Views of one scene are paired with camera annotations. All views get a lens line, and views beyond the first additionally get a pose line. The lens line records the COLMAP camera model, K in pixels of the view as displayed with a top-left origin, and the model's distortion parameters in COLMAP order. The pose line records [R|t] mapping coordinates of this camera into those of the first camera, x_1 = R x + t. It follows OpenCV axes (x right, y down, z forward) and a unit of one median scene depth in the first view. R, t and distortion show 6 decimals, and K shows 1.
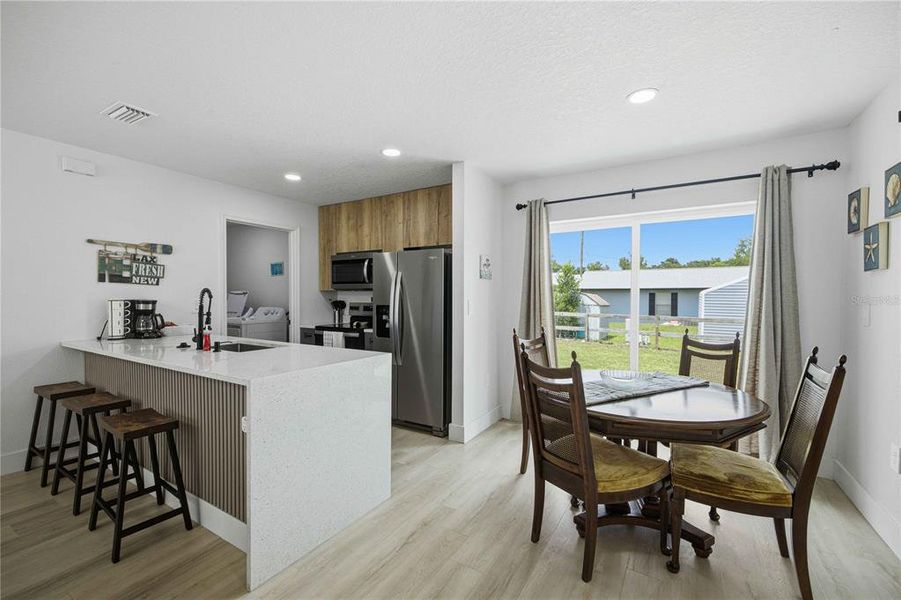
lens RADIAL K [[379.7, 0, 445.7], [0, 379.7, 302.2], [0, 0, 1]] dist [0.003718, -0.000398]
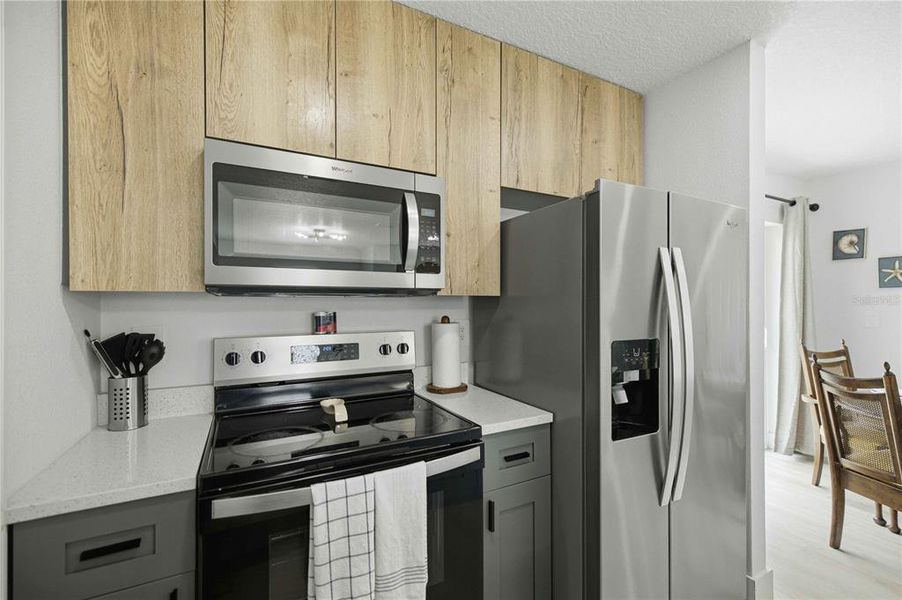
lens RADIAL K [[392.9, 0, 455.5], [0, 392.9, 303.5], [0, 0, 1]] dist [0.001321, -0.000253]
pose [[0.505093, -0.003016, 0.863060, -0.584073], [0.016878, 0.999837, -0.006384, -0.027245], [-0.862900, 0.017791, 0.505061, 1.028109]]
